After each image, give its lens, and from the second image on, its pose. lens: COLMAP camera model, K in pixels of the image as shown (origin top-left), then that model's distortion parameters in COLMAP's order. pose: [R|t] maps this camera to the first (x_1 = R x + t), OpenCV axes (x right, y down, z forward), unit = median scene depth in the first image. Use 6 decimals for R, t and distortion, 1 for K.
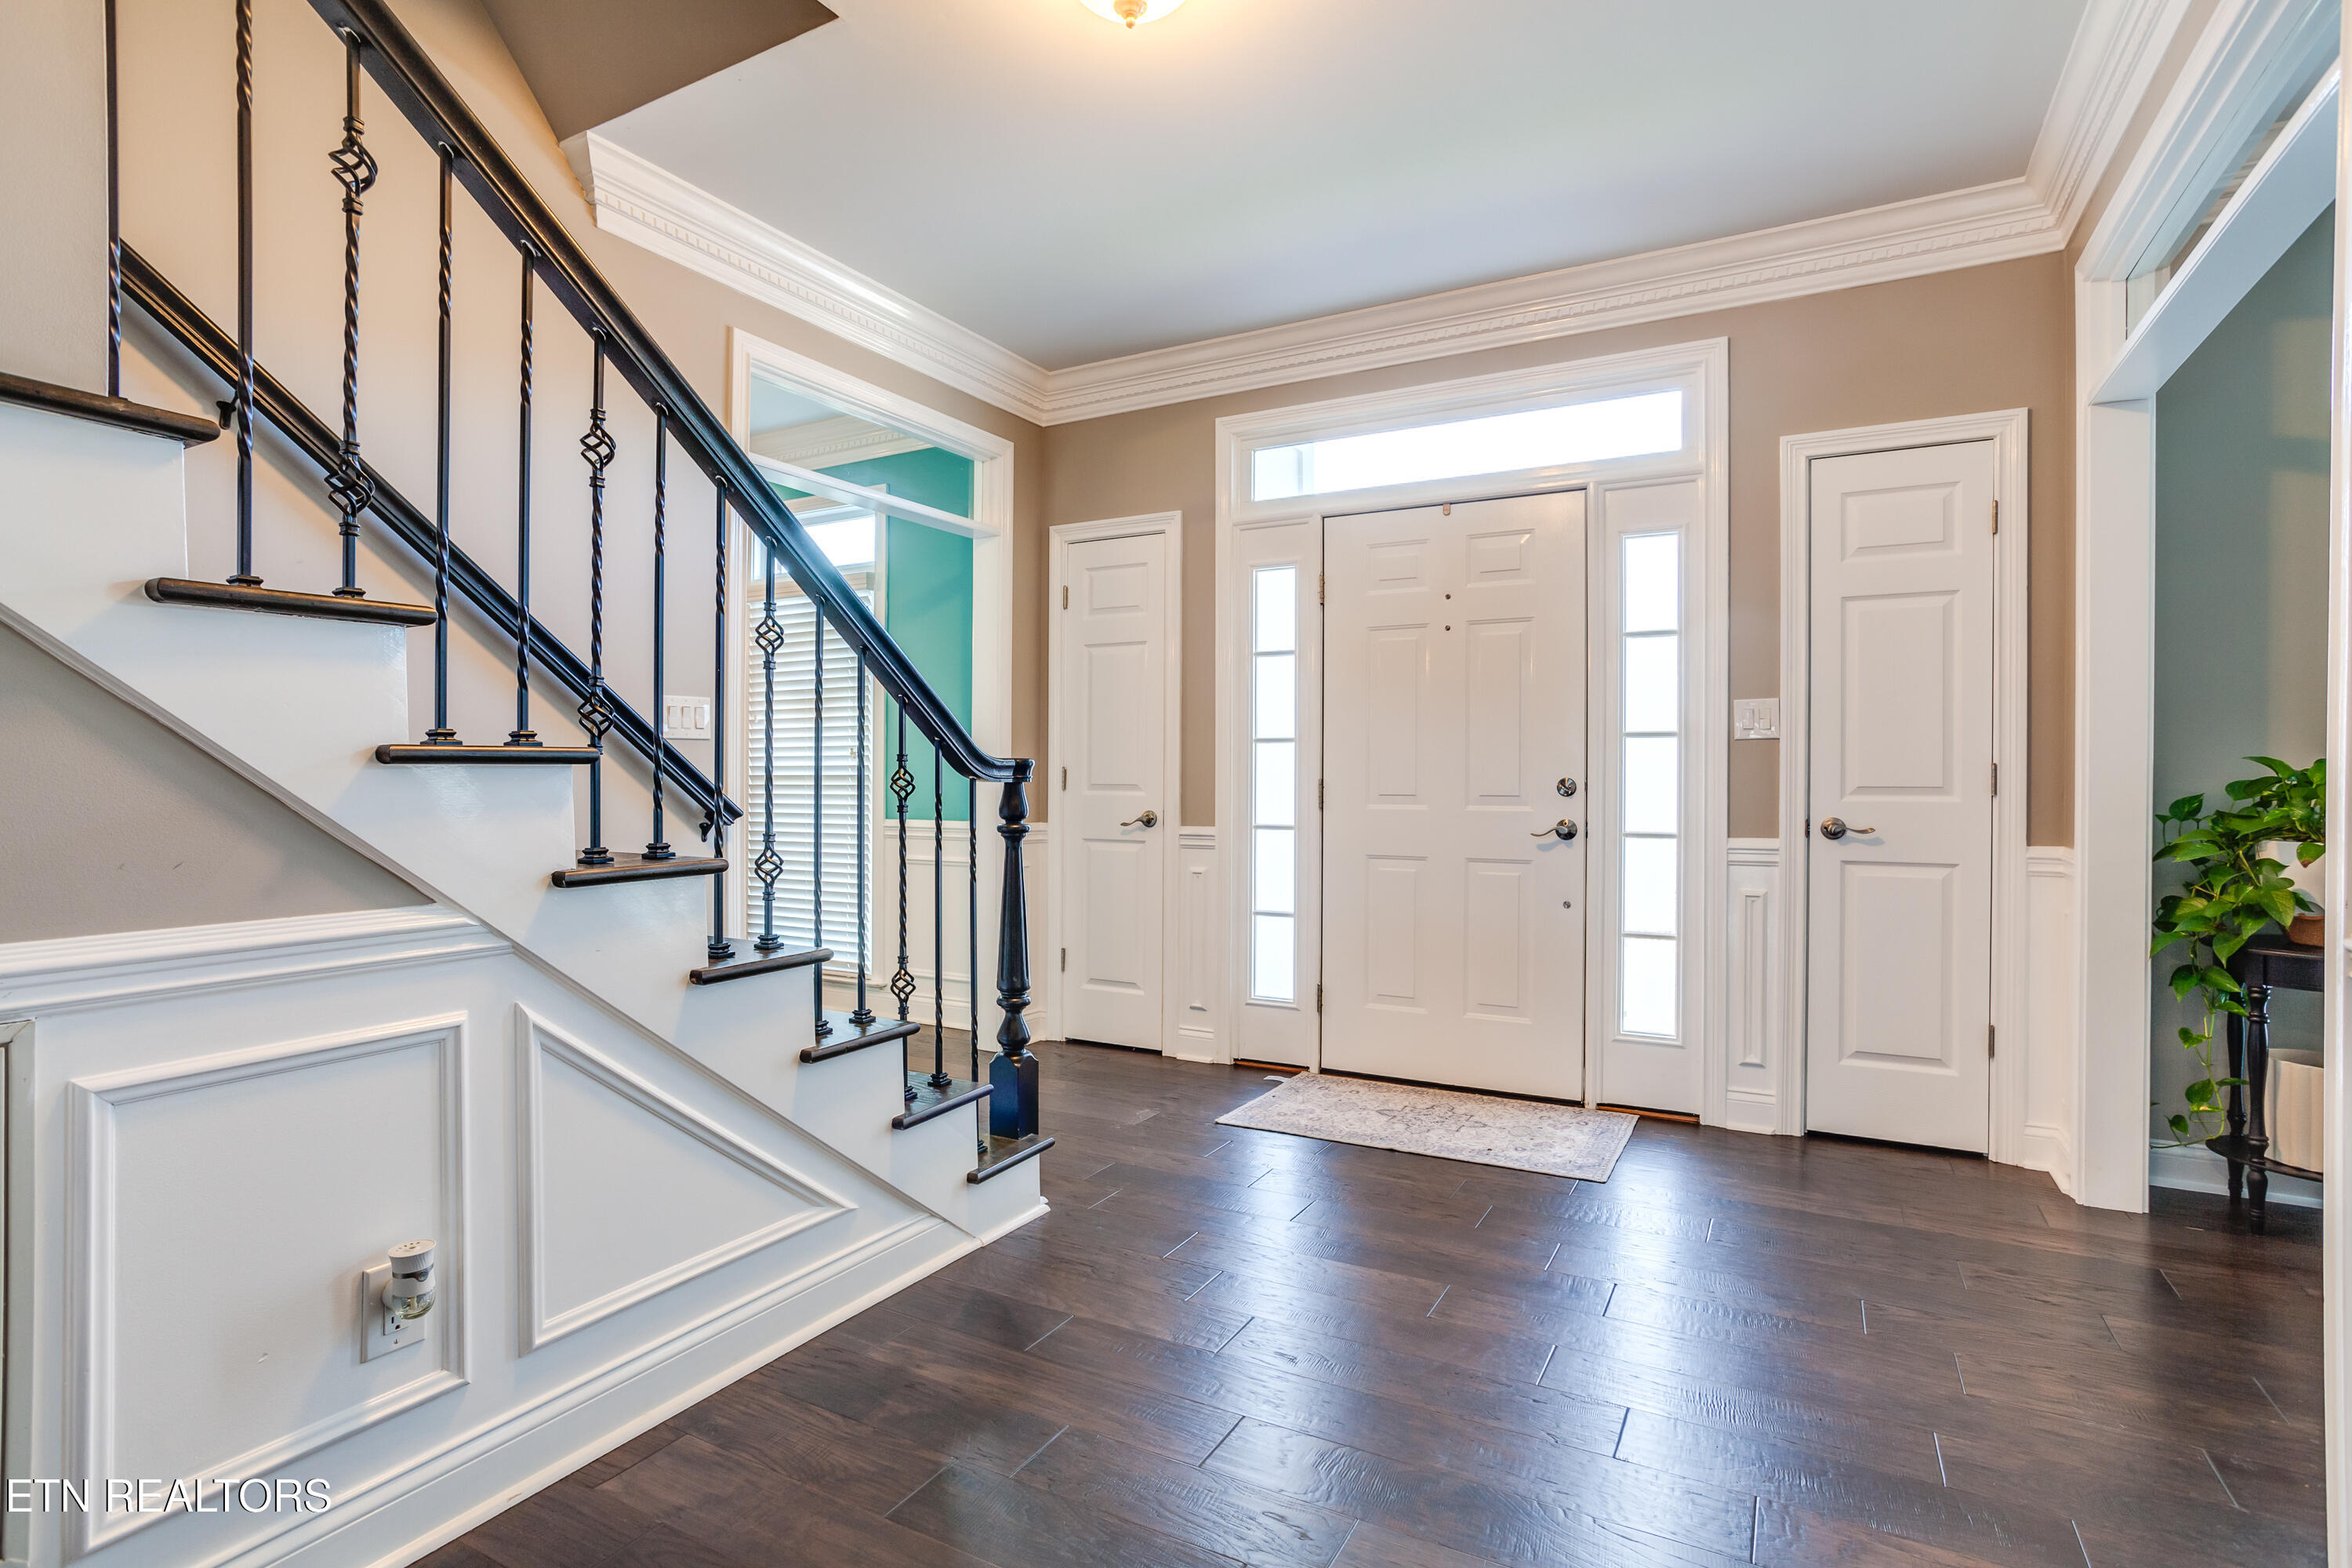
lens RADIAL K [[1164.2, 0, 1176.0], [0, 1164.2, 784.0], [0, 0, 1]] dist [-0.048122, 0.037703]
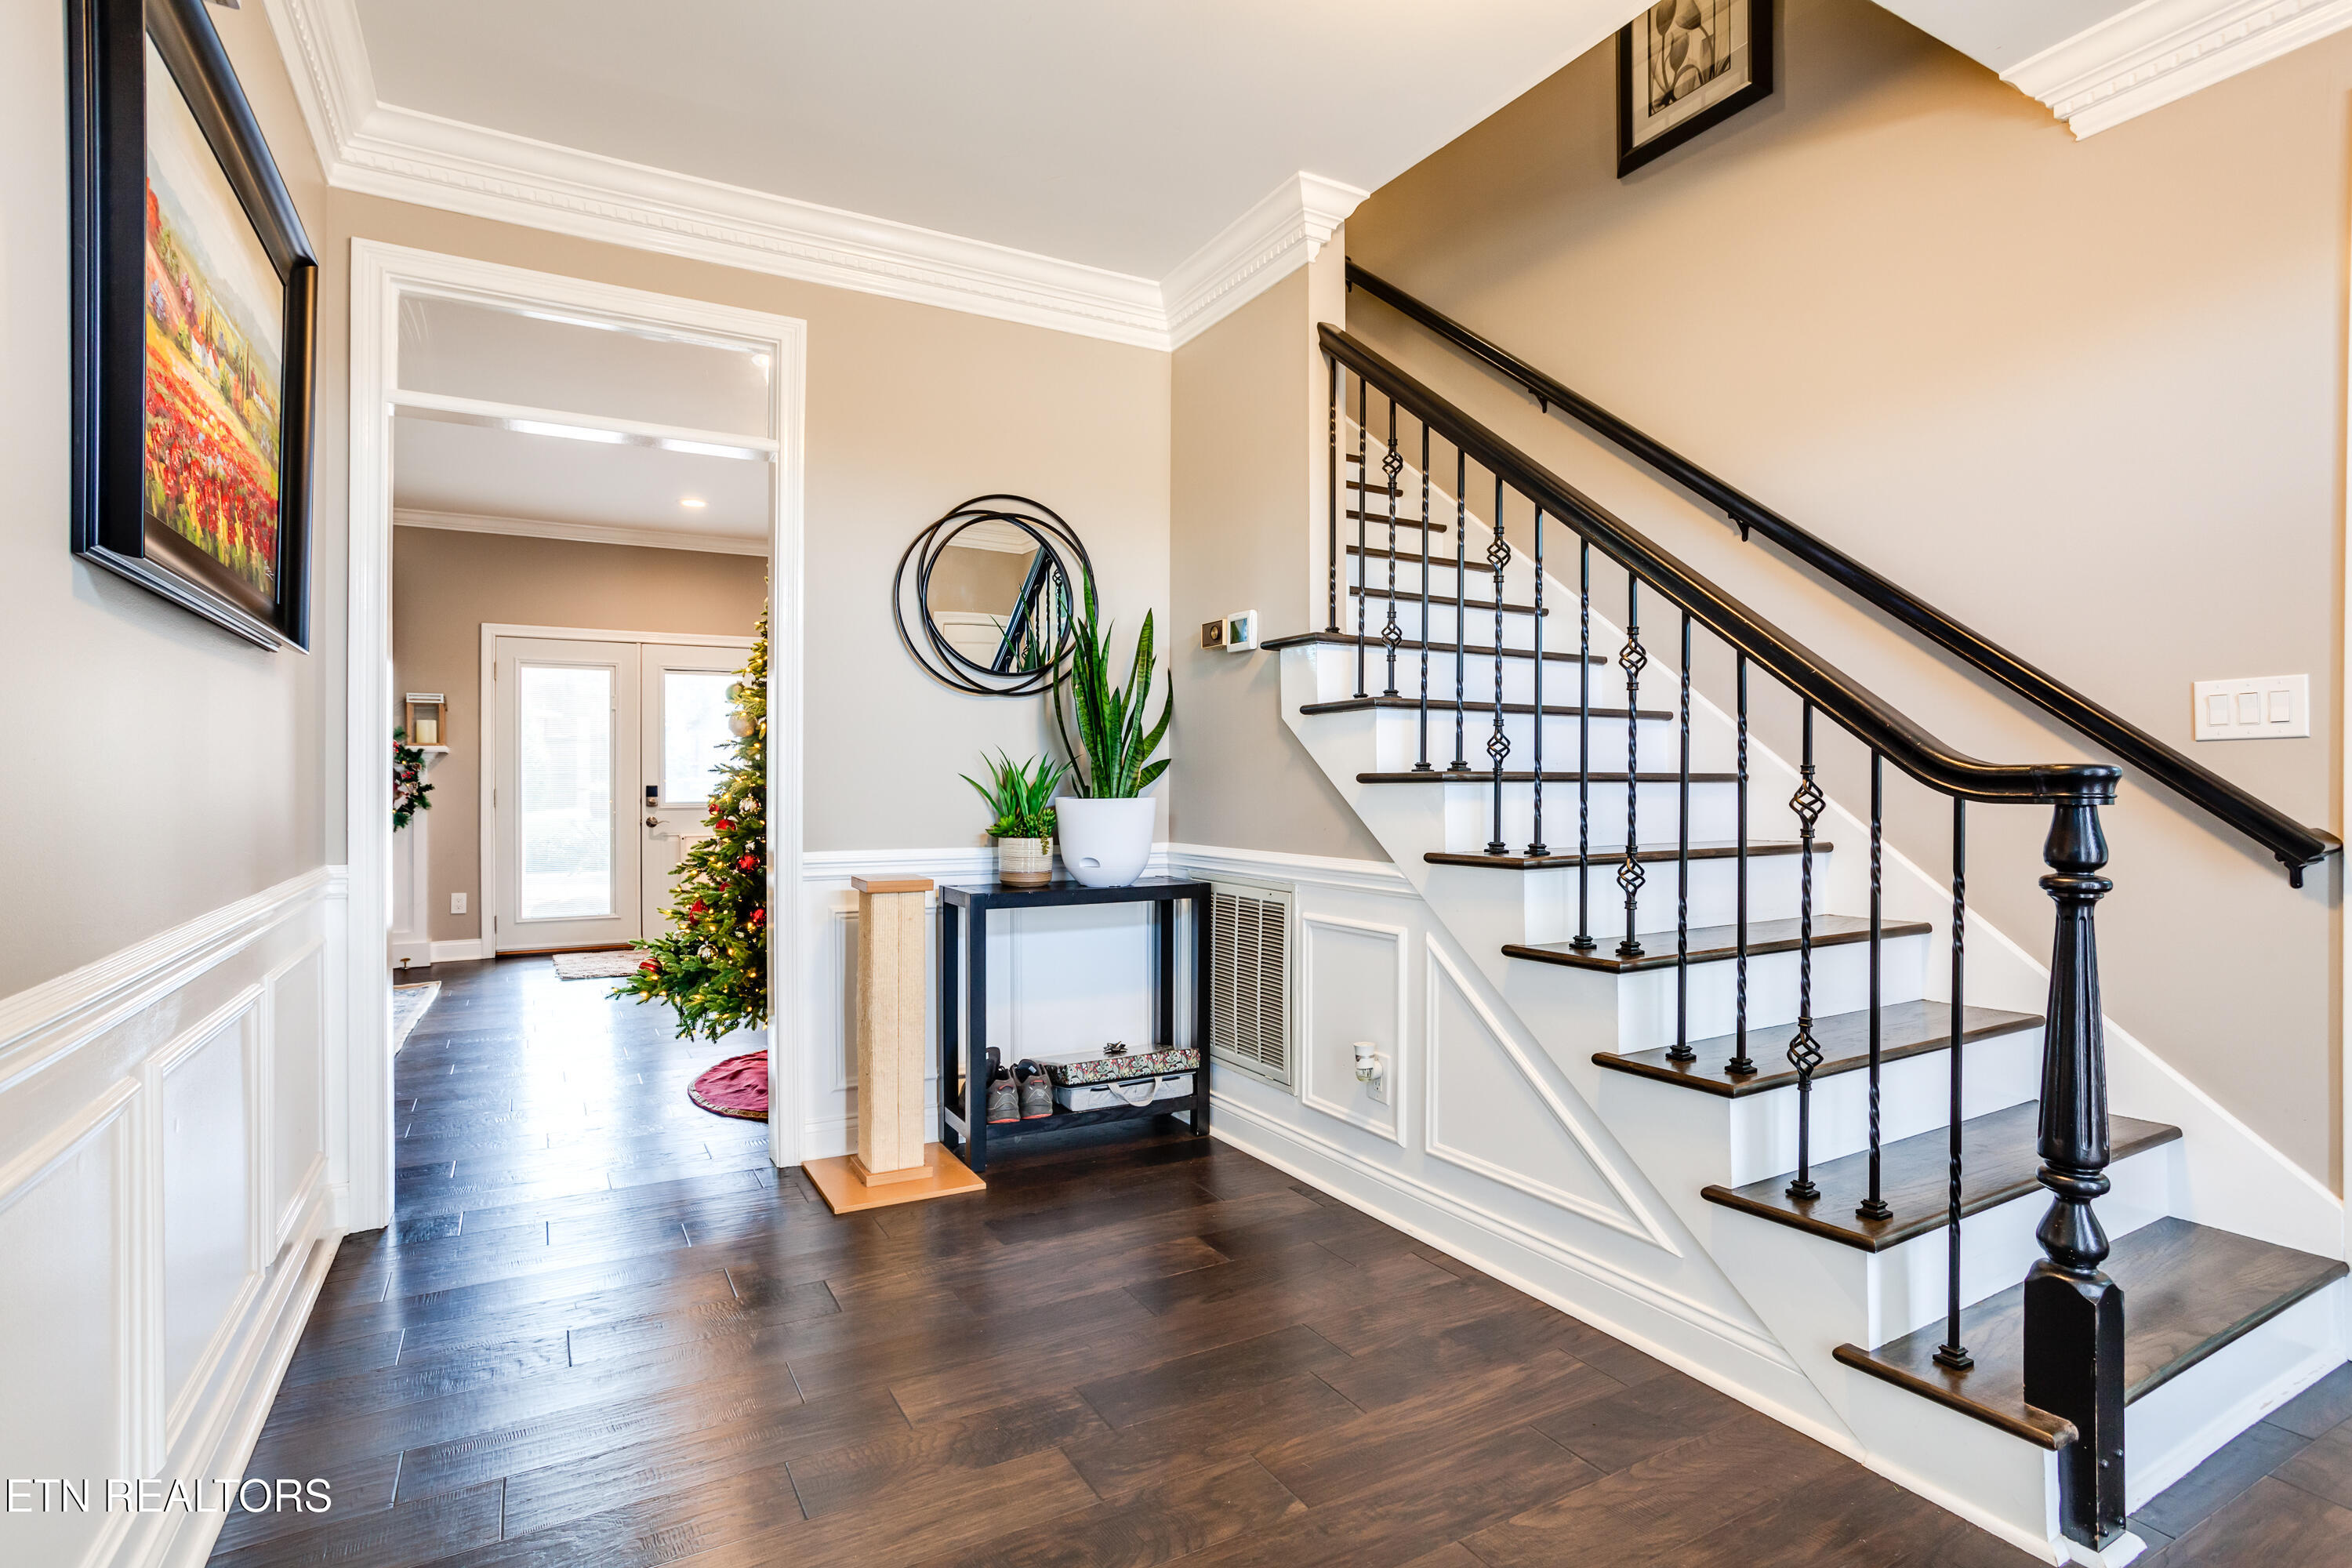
lens RADIAL K [[1164.2, 0, 1176.0], [0, 1164.2, 784.0], [0, 0, 1]] dist [-0.048122, 0.037703]
pose [[-0.528395, 0.003635, -0.848991, 0.780029], [0.001064, 0.999993, 0.003619, -0.017549], [0.848998, 0.001009, -0.528395, 1.236781]]
